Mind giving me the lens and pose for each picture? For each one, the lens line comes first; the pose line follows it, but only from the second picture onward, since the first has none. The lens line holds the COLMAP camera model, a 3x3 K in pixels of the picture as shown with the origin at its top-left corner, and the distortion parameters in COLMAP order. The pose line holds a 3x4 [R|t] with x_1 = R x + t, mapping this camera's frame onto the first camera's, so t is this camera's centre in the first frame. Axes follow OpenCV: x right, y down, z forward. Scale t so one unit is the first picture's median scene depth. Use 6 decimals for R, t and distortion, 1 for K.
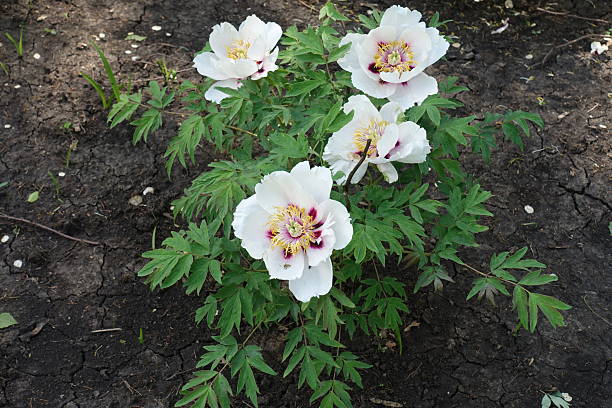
lens RADIAL K [[982.9, 0, 306.0], [0, 982.9, 204.0], [0, 0, 1]] dist [-0.046263, -0.154341]
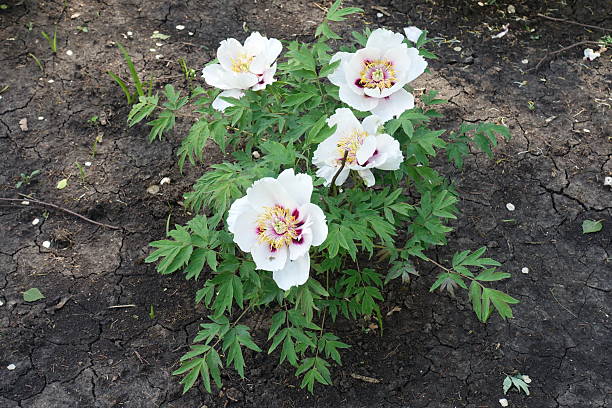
lens RADIAL K [[982.9, 0, 306.0], [0, 982.9, 204.0], [0, 0, 1]] dist [-0.046263, -0.154341]
pose [[0.998865, 0.028068, -0.038477, 0.050528], [-0.026960, 0.999215, 0.029014, -0.028581], [0.039261, -0.027944, 0.998838, -0.124890]]
